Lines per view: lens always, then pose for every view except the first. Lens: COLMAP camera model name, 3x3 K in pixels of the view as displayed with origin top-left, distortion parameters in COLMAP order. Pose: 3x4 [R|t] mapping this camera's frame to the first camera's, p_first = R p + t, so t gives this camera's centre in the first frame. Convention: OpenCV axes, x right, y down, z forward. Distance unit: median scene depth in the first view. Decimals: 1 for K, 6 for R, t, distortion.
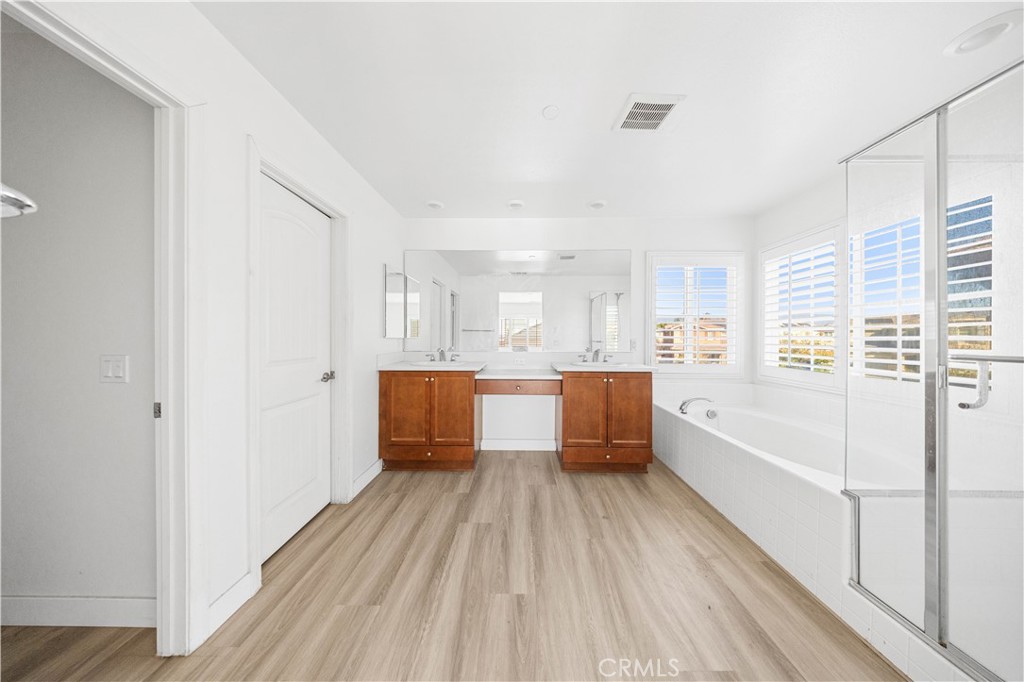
lens RADIAL K [[297.0, 0, 515.7], [0, 297.0, 335.8], [0, 0, 1]] dist [-0.001458, -0.000231]
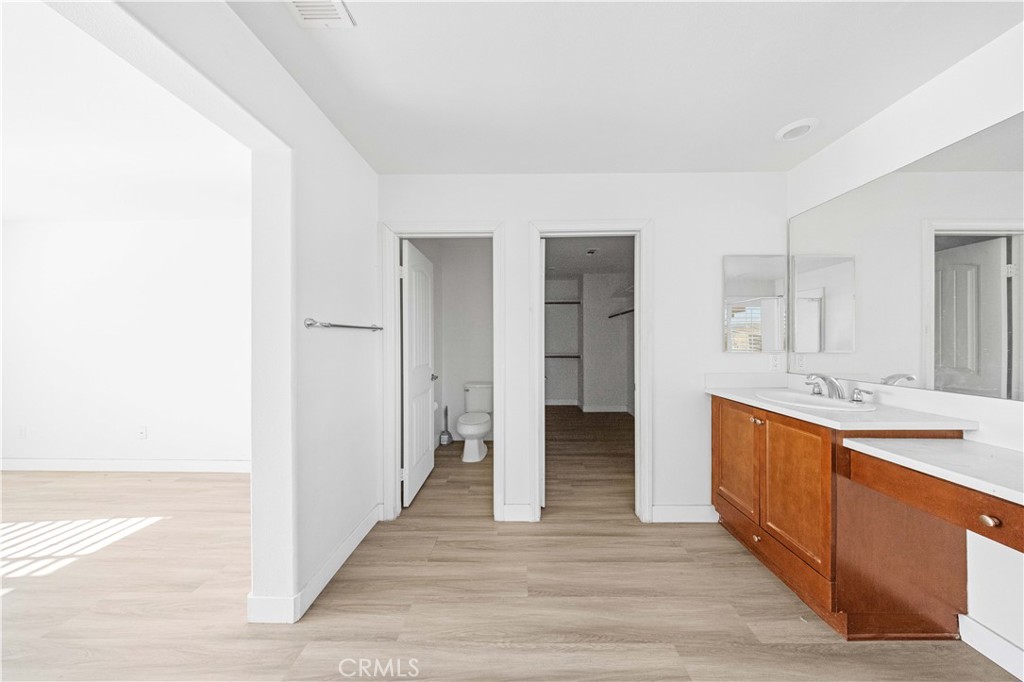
lens RADIAL K [[297.0, 0, 512.9], [0, 297.0, 338.6], [0, 0, 1]] dist [-0.001458, -0.000231]
pose [[0.019935, -0.002428, -0.999798, 0.445230], [0.000512, 0.999997, -0.002418, -0.036850], [0.999801, -0.000464, 0.019936, 0.623946]]
